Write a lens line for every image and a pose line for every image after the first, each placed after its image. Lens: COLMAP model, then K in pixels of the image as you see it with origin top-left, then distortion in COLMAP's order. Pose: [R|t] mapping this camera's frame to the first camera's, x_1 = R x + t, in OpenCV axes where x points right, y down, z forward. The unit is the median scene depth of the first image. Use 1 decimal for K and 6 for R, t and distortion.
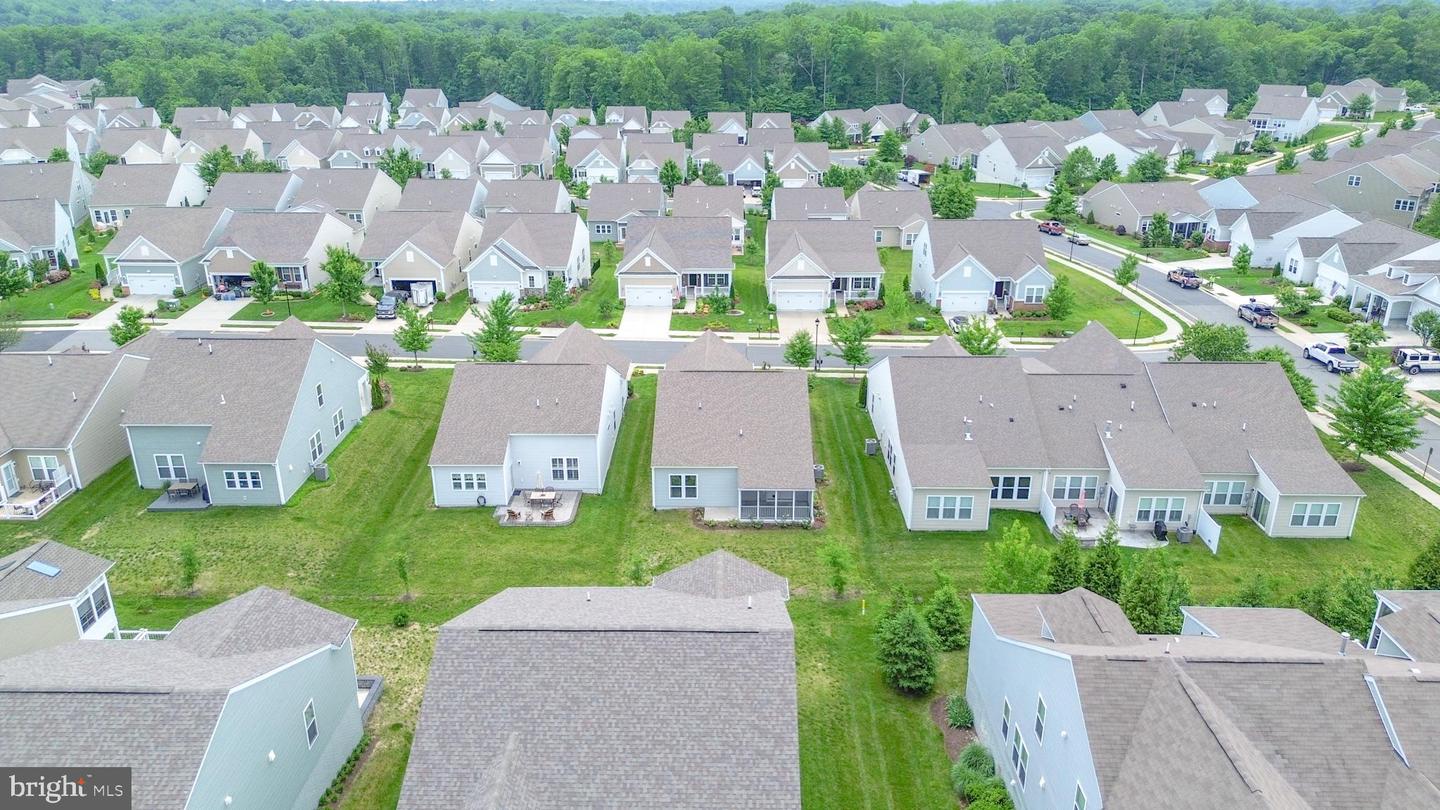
lens RADIAL K [[1042.7, 0, 719.6], [0, 1042.7, 404.6], [0, 0, 1]] dist [0.046019, -0.030028]
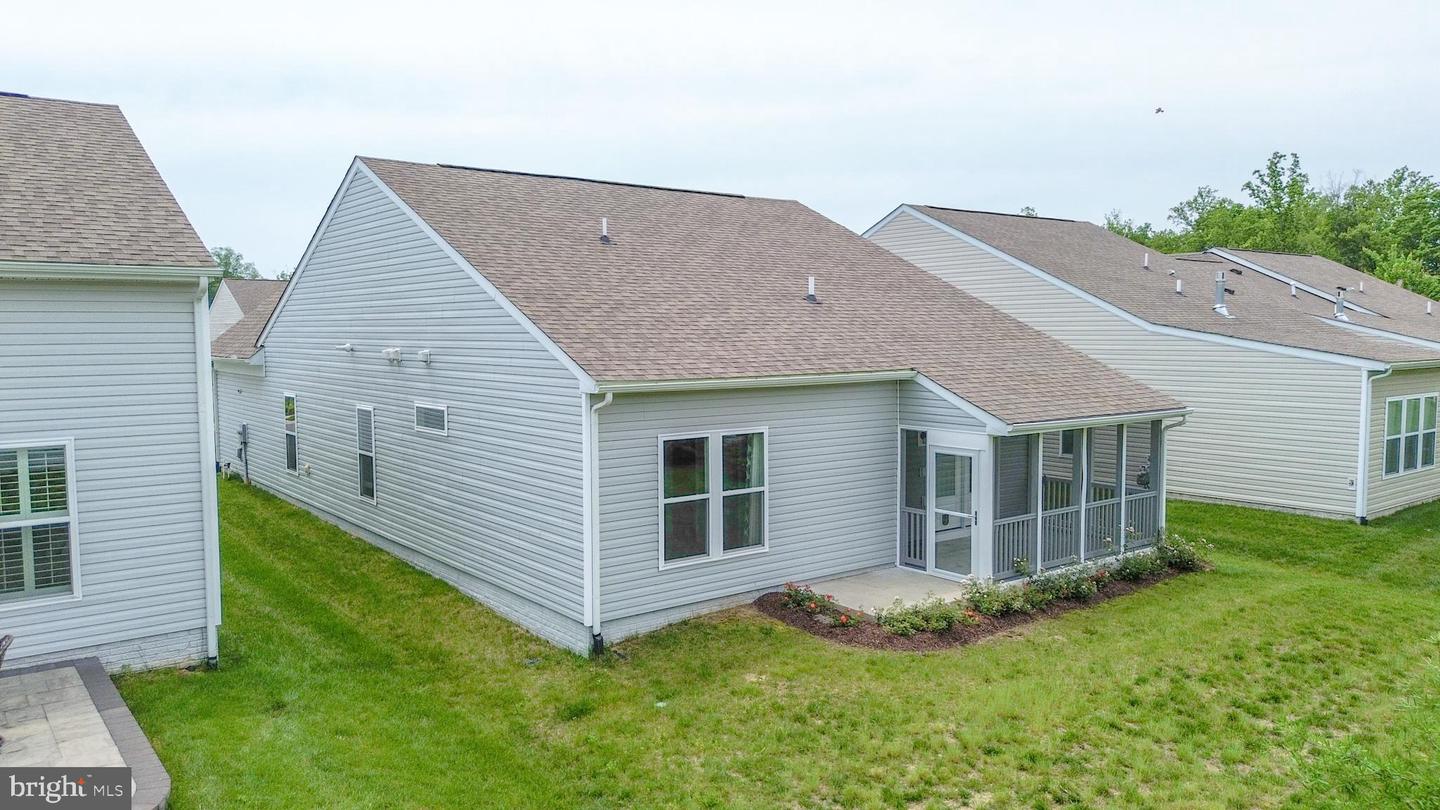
lens RADIAL K [[1042.7, 0, 724.2], [0, 1042.7, 407.1], [0, 0, 1]] dist [0.046019, -0.030028]
pose [[0.777147, -0.053256, 0.627062, -0.161828], [0.241726, 0.945238, -0.219305, 0.108141], [-0.581043, 0.322009, 0.747462, 0.842939]]
